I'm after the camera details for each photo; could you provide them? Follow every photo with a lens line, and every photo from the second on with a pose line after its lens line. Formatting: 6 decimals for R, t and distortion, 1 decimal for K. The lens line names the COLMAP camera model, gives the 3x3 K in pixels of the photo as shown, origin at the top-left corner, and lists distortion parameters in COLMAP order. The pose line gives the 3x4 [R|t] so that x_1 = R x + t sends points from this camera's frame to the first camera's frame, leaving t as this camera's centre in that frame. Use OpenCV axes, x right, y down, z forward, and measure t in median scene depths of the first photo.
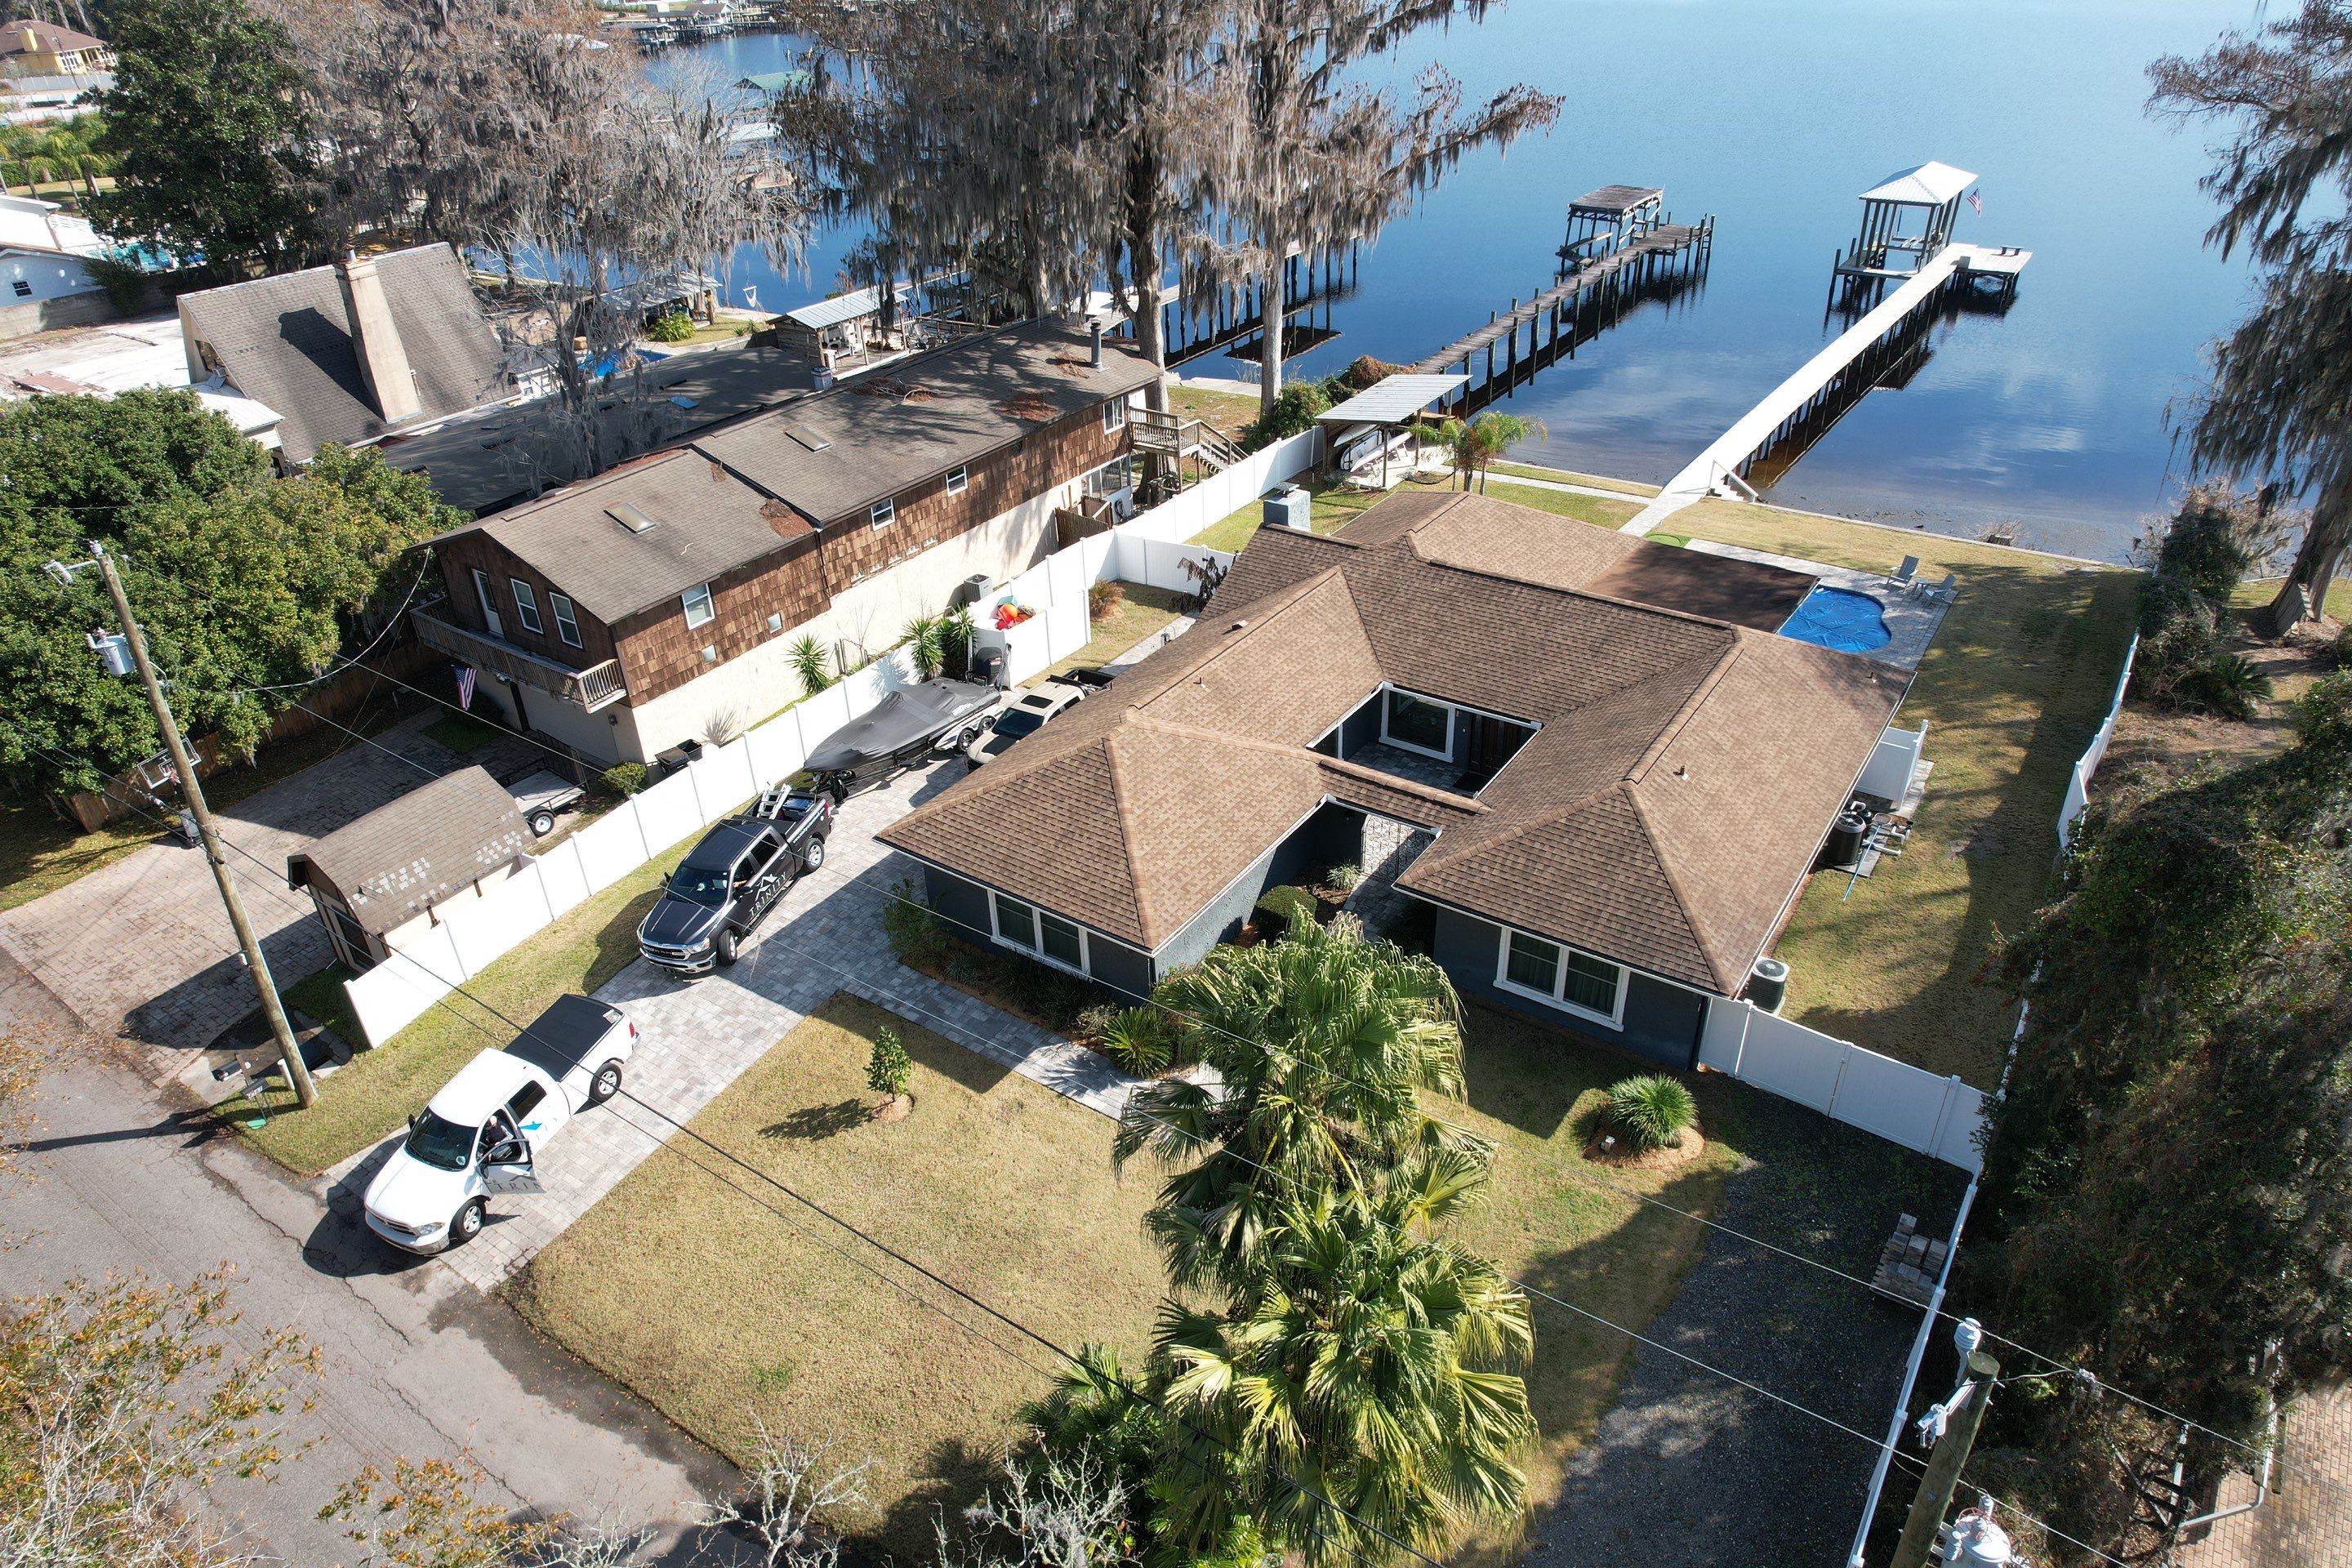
lens RADIAL K [[1498.7, 0, 1172.6], [0, 1498.7, 787.4], [0, 0, 1]] dist [-0.002811, 0.000063]
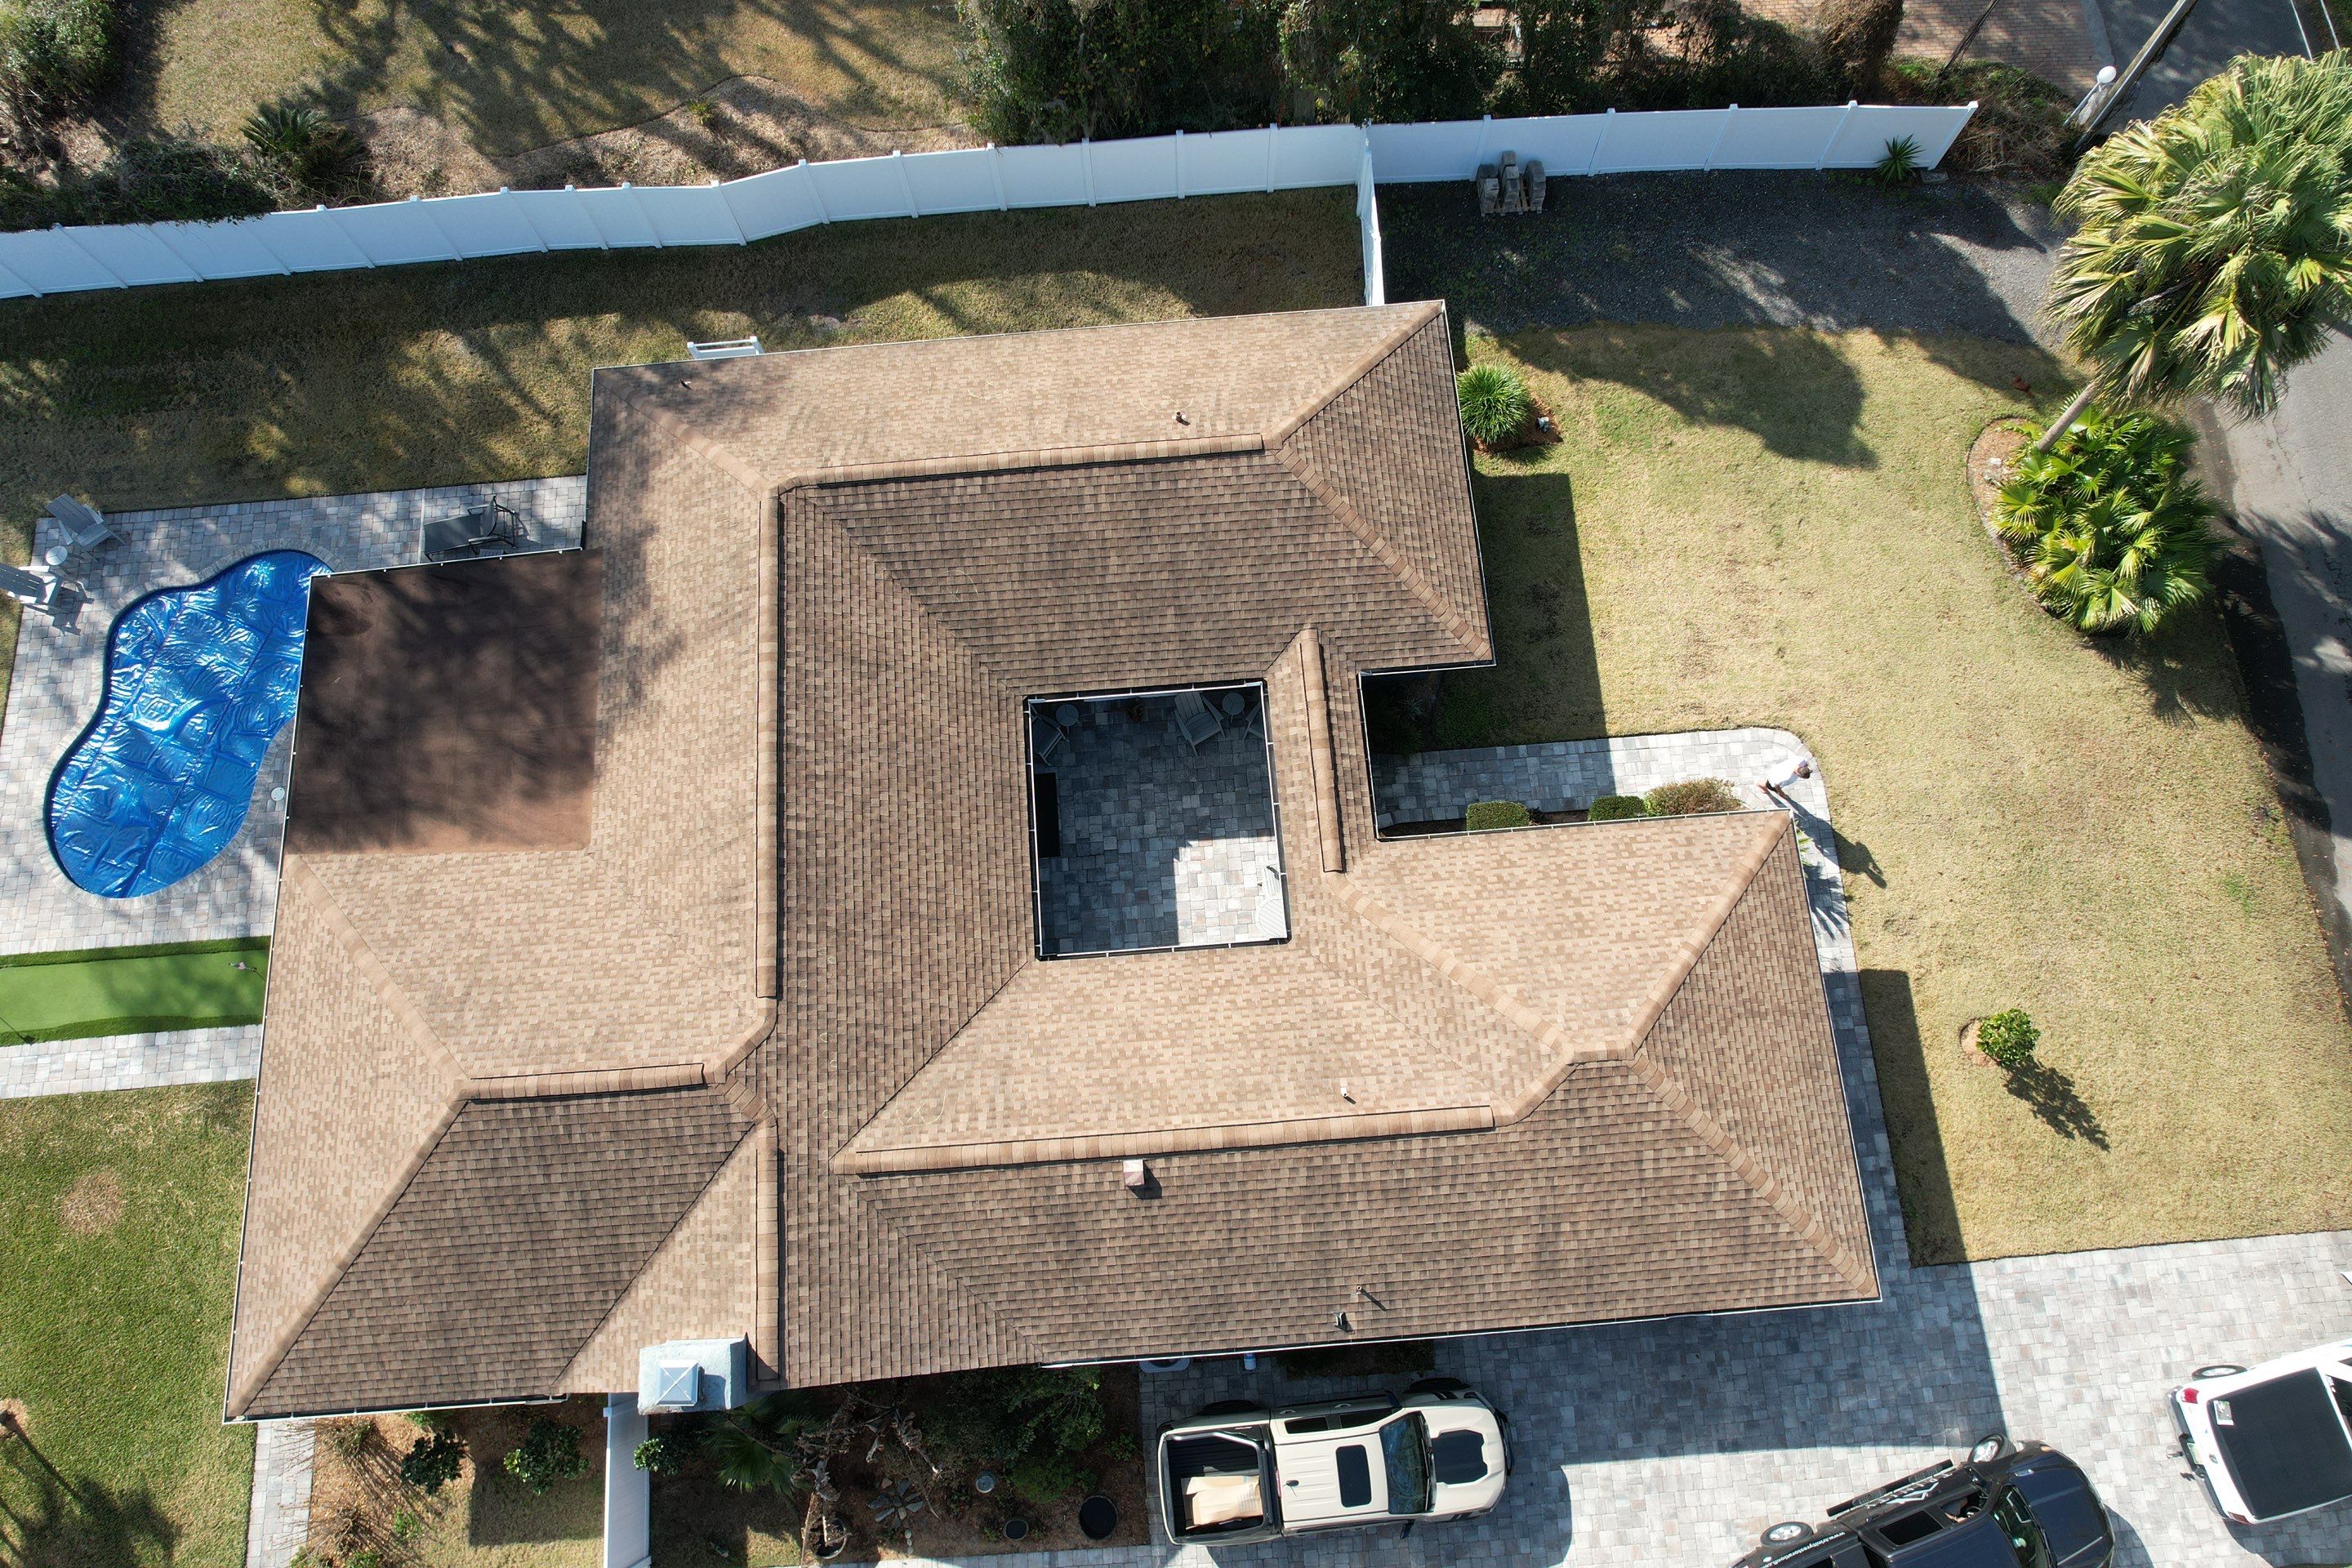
lens RADIAL K [[1498.7, 0, 1177.4], [0, 1498.7, 787.4], [0, 0, 1]] dist [-0.002811, 0.000063]
pose [[-0.627309, -0.733705, 0.261076, -0.007510], [0.443279, -0.060770, 0.894321, -0.855314], [-0.640302, 0.676746, 0.363358, 0.996837]]
